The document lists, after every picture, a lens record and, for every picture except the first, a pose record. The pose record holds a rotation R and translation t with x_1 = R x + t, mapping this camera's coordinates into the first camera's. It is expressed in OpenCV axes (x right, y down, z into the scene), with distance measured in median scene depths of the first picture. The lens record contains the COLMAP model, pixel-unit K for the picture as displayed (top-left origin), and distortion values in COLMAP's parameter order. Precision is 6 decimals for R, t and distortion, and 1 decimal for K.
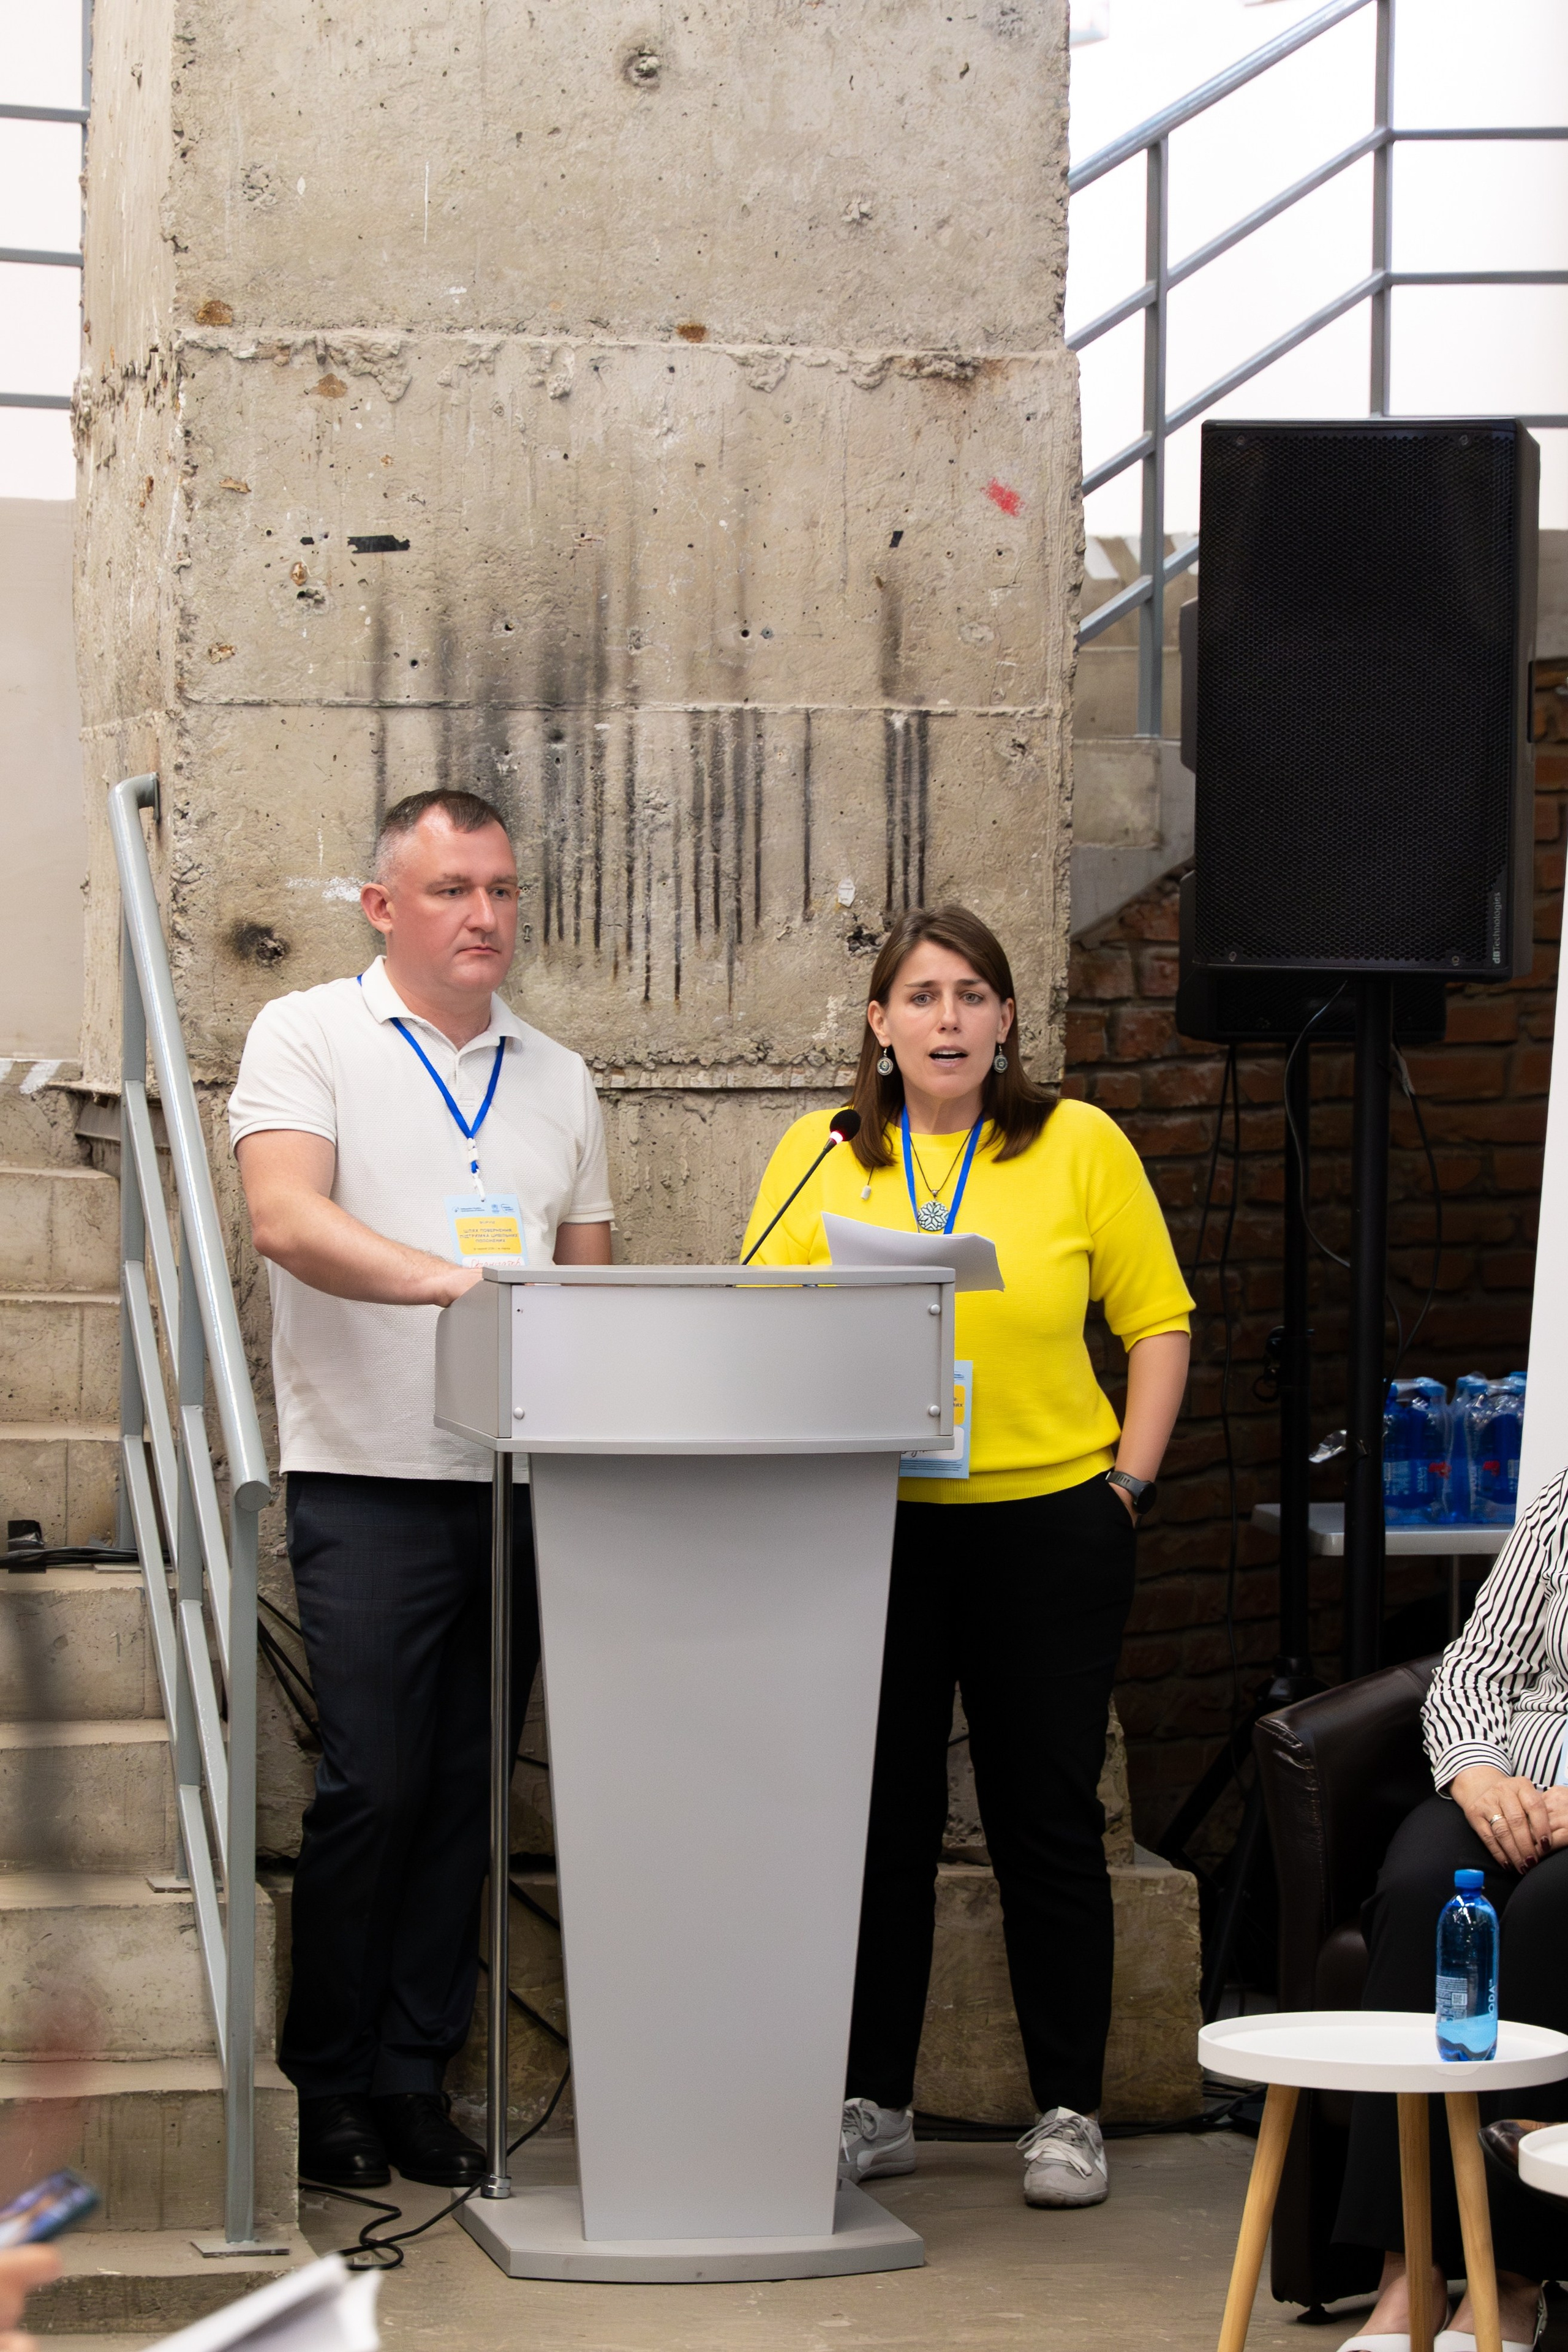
lens RADIAL K [[7533.4, 0, 813.7], [0, 7533.4, 1173.3], [0, 0, 1]] dist [-0.025949, -1.891749]
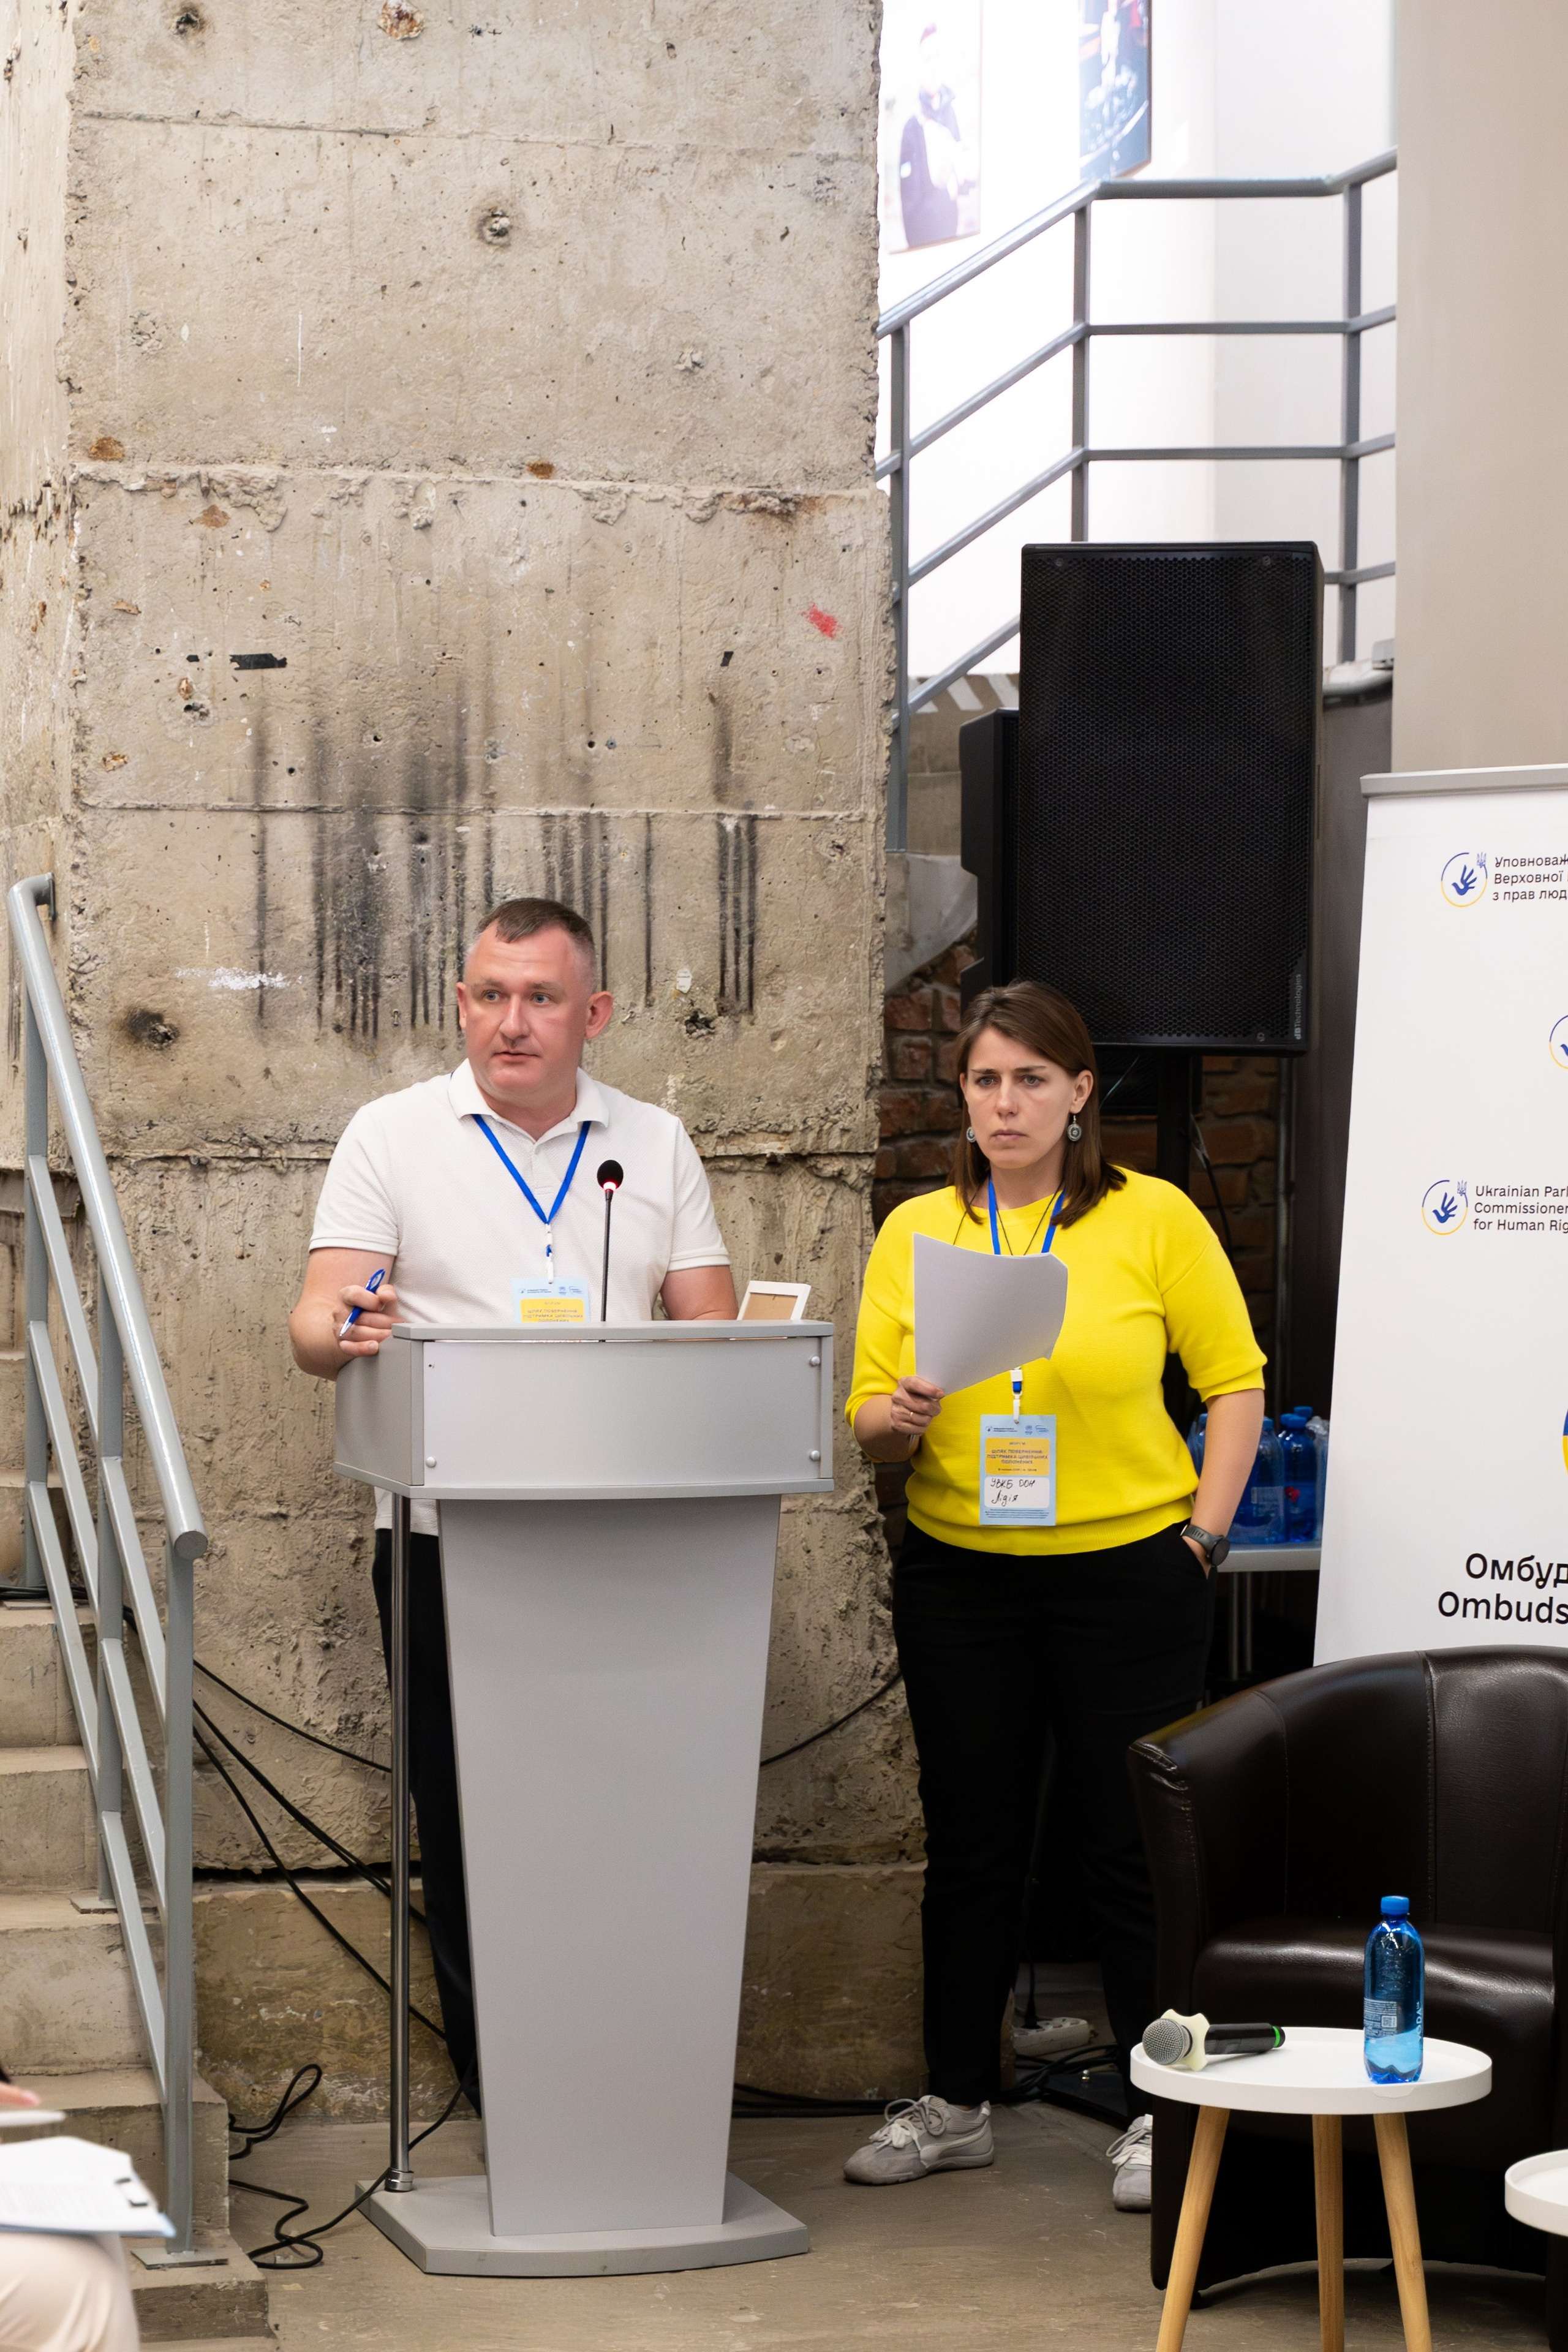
lens RADIAL K [[5672.9, 0, 786.6], [0, 5672.9, 1226.4], [0, 0, 1]] dist [-0.010648, -0.765540]
pose [[0.997231, -0.007431, 0.073995, -0.042583], [0.007626, 0.999968, -0.002349, 0.000694], [-0.073976, 0.002907, 0.997256, 0.174866]]
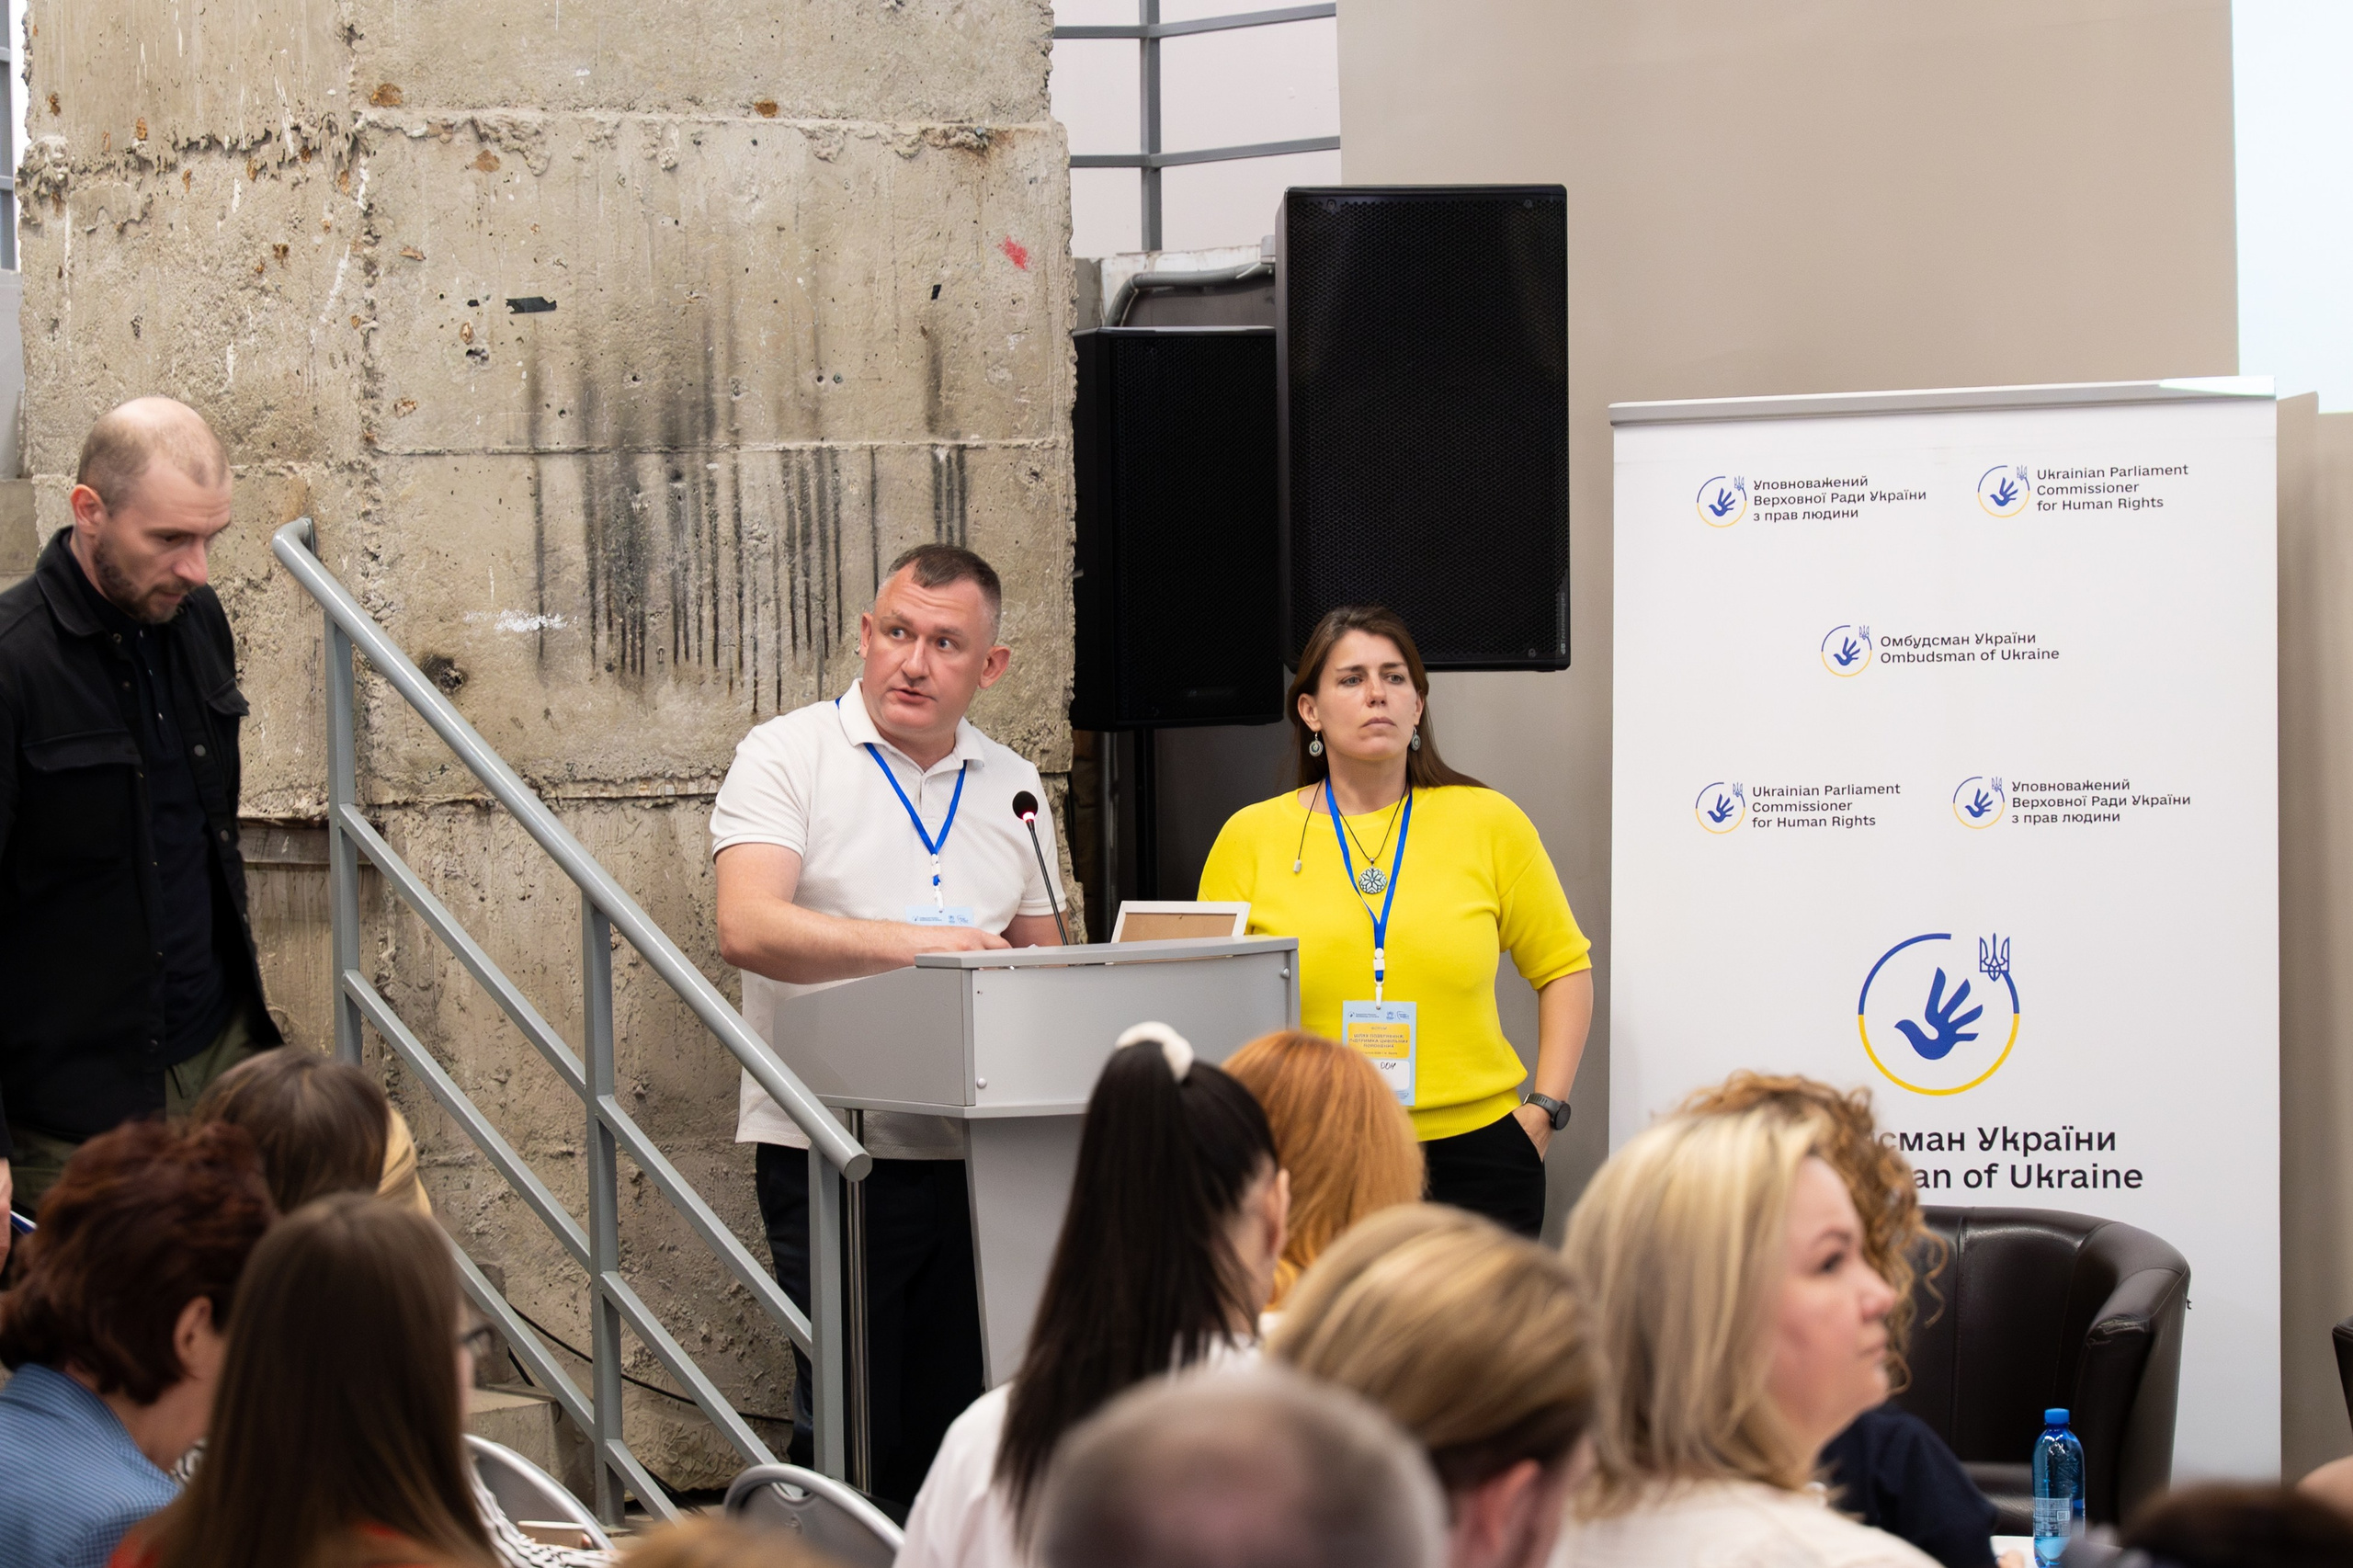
lens RADIAL K [[7536.5, 0, 1176.5], [0, 7536.5, 836.5], [0, 0, 1]] dist [-0.025949, -1.891749]
pose [[0.919769, -0.043206, 0.390075, -0.399337], [0.042041, 0.999049, 0.011528, -0.014933], [-0.390202, 0.005796, 0.920711, -0.044232]]
